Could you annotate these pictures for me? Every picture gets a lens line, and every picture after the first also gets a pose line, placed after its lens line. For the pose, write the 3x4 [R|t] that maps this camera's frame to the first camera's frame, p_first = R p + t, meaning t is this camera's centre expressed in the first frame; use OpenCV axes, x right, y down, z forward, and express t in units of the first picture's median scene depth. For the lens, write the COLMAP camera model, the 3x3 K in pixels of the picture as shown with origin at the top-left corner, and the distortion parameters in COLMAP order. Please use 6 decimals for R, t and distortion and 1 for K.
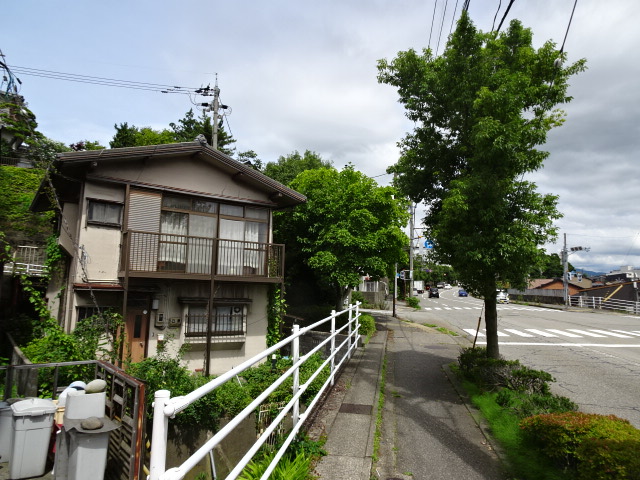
lens RADIAL K [[458.0, 0, 320.9], [0, 458.0, 238.5], [0, 0, 1]] dist [0.001420, 0.004176]
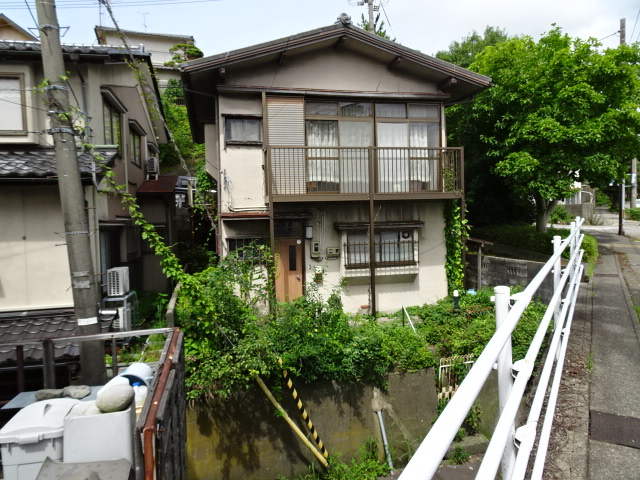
lens RADIAL K [[458.0, 0, 320.7], [0, 458.0, 236.5], [0, 0, 1]] dist [0.001420, 0.004176]
pose [[0.925340, -0.032678, -0.377728, -0.017298], [0.094927, 0.984515, 0.147373, 0.025989], [0.367063, -0.172227, 0.914113, 0.212884]]
